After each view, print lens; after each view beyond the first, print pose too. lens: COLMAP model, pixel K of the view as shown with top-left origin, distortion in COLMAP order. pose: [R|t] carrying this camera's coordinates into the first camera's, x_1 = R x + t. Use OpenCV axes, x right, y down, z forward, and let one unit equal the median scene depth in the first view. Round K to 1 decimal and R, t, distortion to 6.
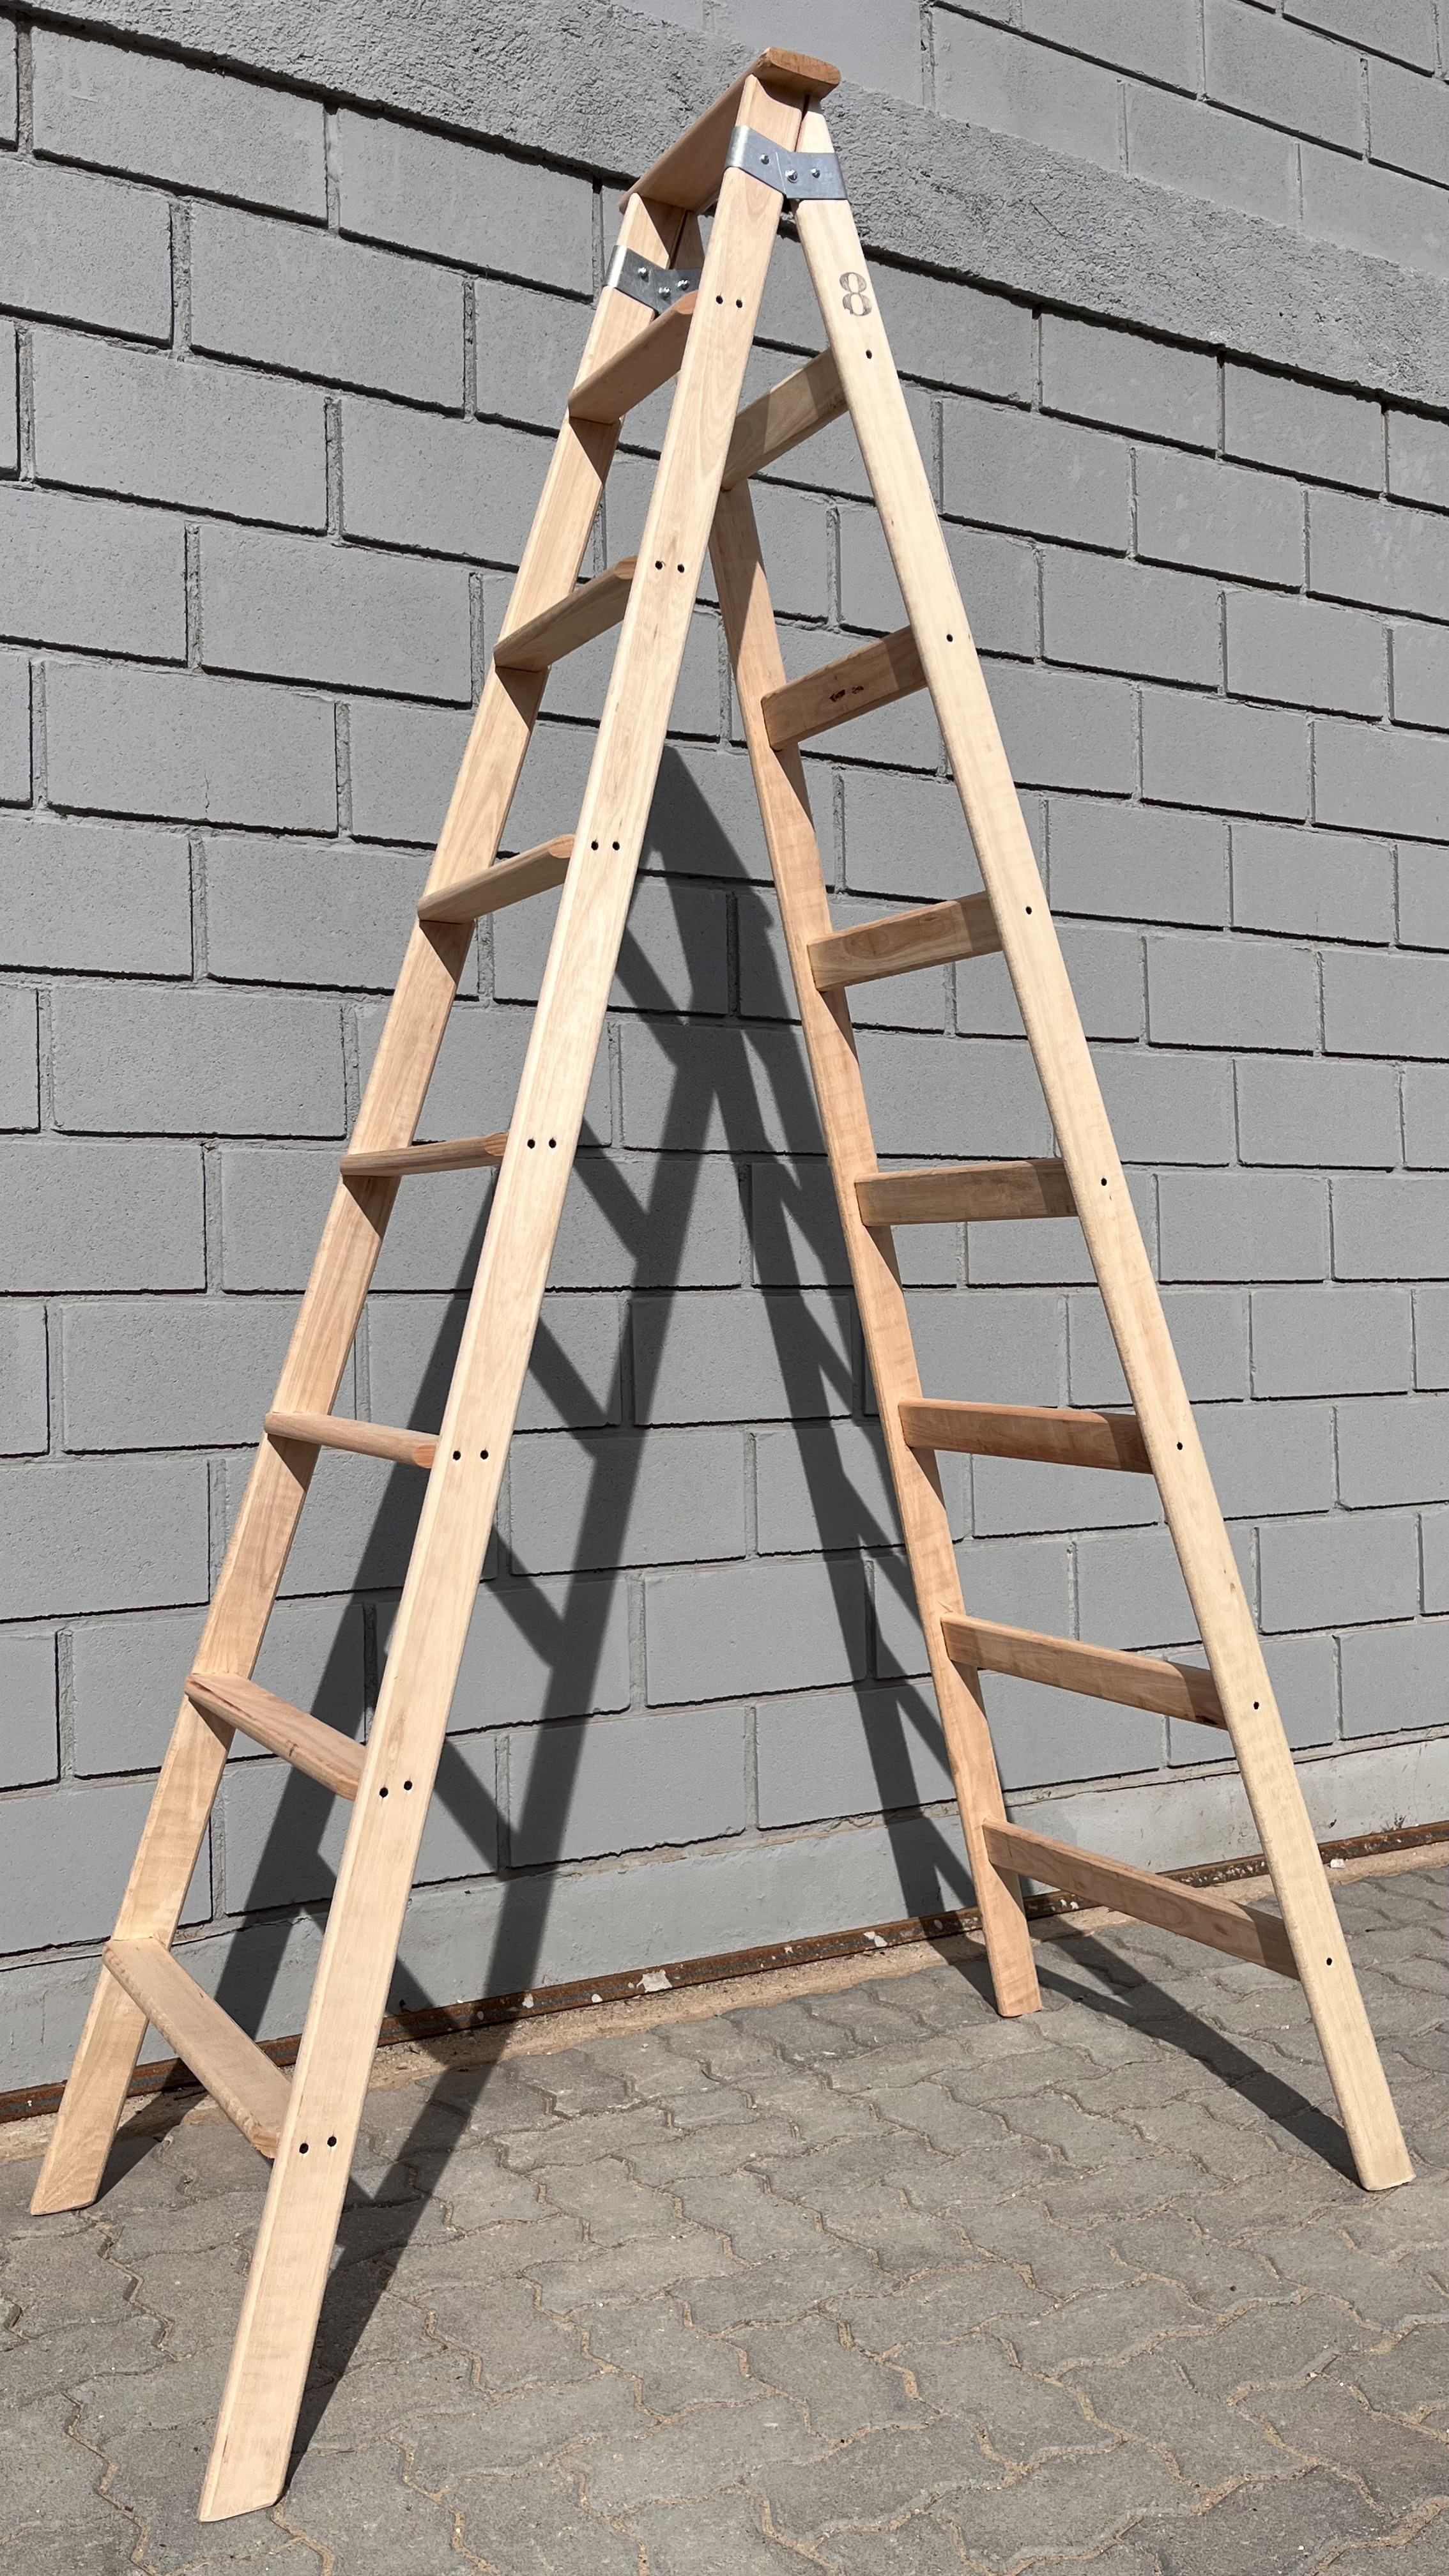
lens RADIAL K [[2152.4, 0, 736.5], [0, 2152.4, 1295.8], [0, 0, 1]] dist [0.018357, 0.018513]
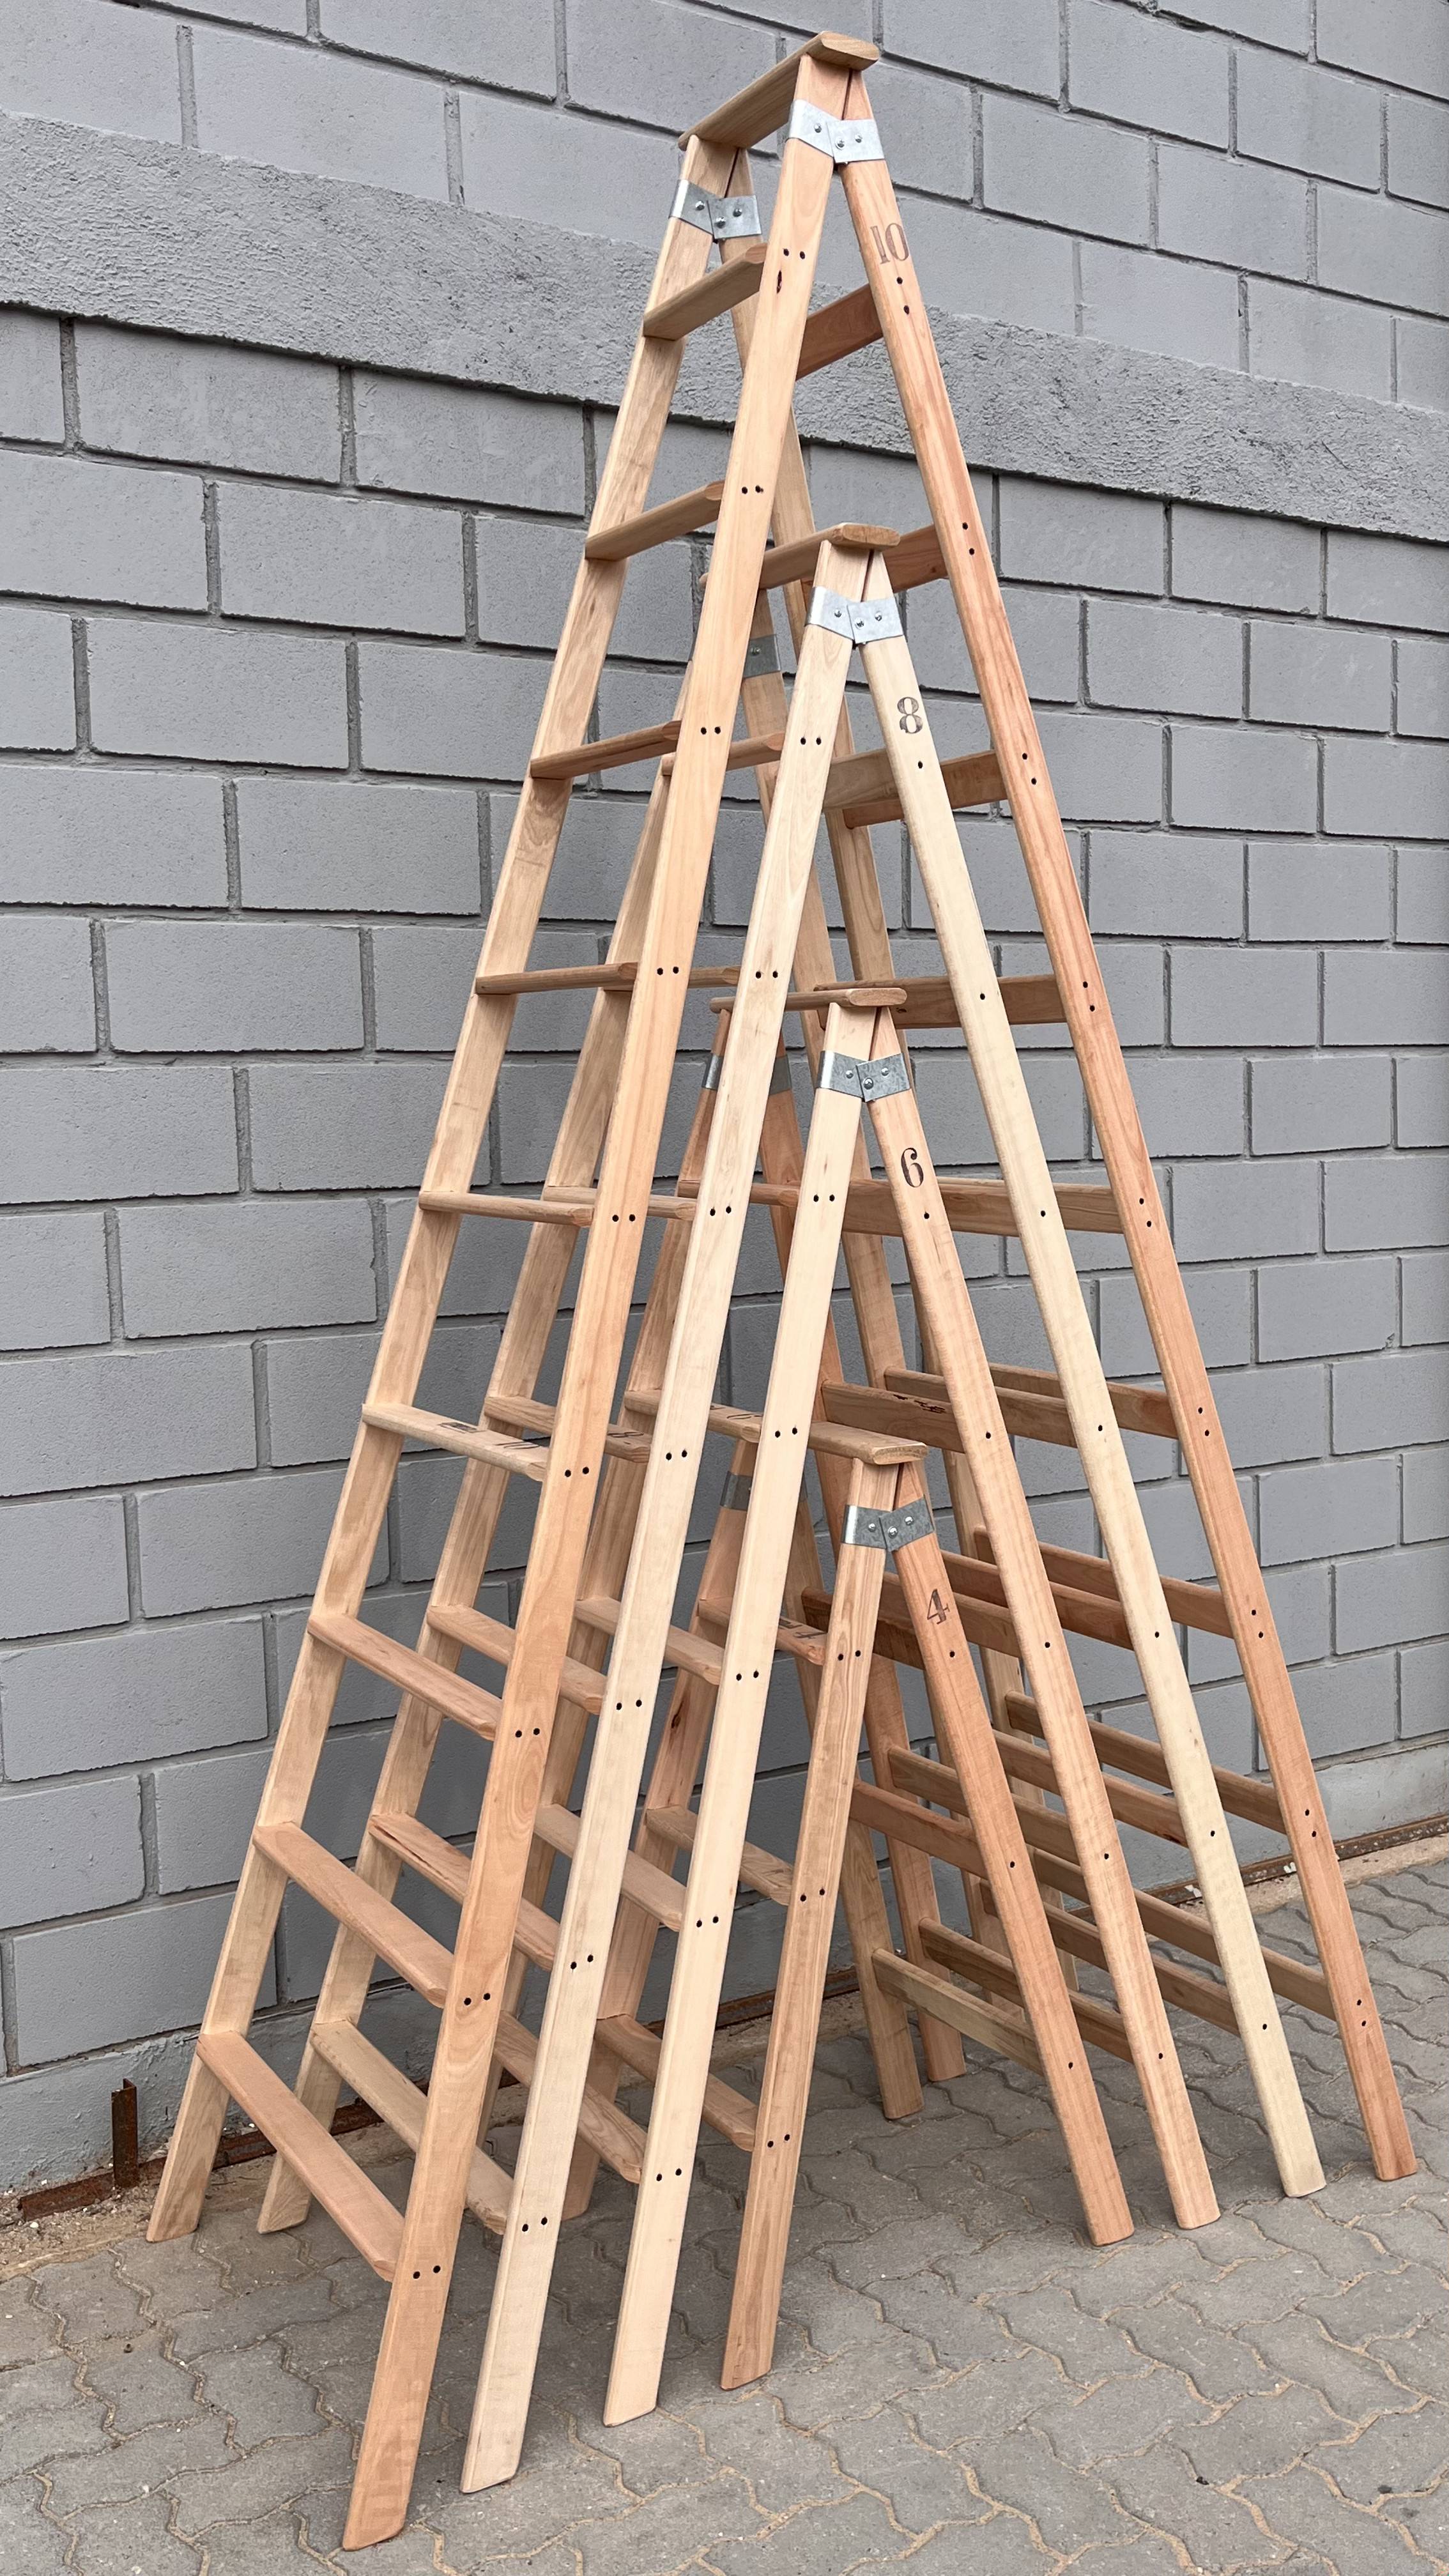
lens RADIAL K [[2277.3, 0, 724.6], [0, 2277.3, 1303.4], [0, 0, 1]] dist [0.031516, -0.007600]
pose [[0.999580, -0.006169, 0.028299, -0.275549], [0.003375, 0.995204, 0.097762, -0.198645], [-0.028766, -0.097625, 0.994807, -0.330029]]
